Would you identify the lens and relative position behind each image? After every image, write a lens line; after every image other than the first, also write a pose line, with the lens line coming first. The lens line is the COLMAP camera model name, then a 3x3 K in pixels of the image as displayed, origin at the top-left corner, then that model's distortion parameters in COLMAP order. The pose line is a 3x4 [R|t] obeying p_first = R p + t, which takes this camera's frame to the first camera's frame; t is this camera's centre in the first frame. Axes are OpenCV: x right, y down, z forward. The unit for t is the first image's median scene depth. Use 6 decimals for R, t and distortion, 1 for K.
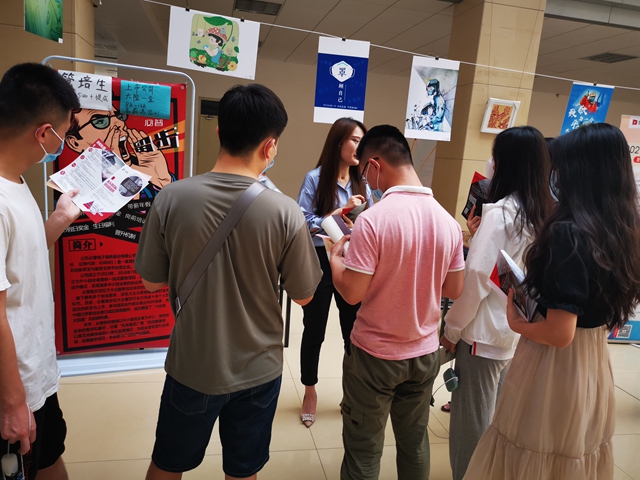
lens RADIAL K [[526.8, 0, 320.0], [0, 526.8, 240.0], [0, 0, 1]] dist [0.012861, -0.001793]
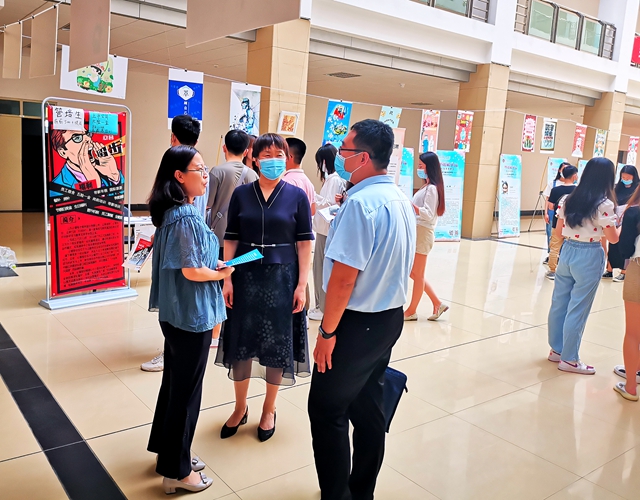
lens RADIAL K [[637.3, 0, 320.0], [0, 637.3, 250.0], [0, 0, 1]] dist [-0.011657, -0.011871]
pose [[0.885603, -0.099544, 0.453650, -0.469998], [0.094269, 0.994956, 0.034291, 0.073732], [-0.454775, 0.012397, 0.890520, -0.688858]]
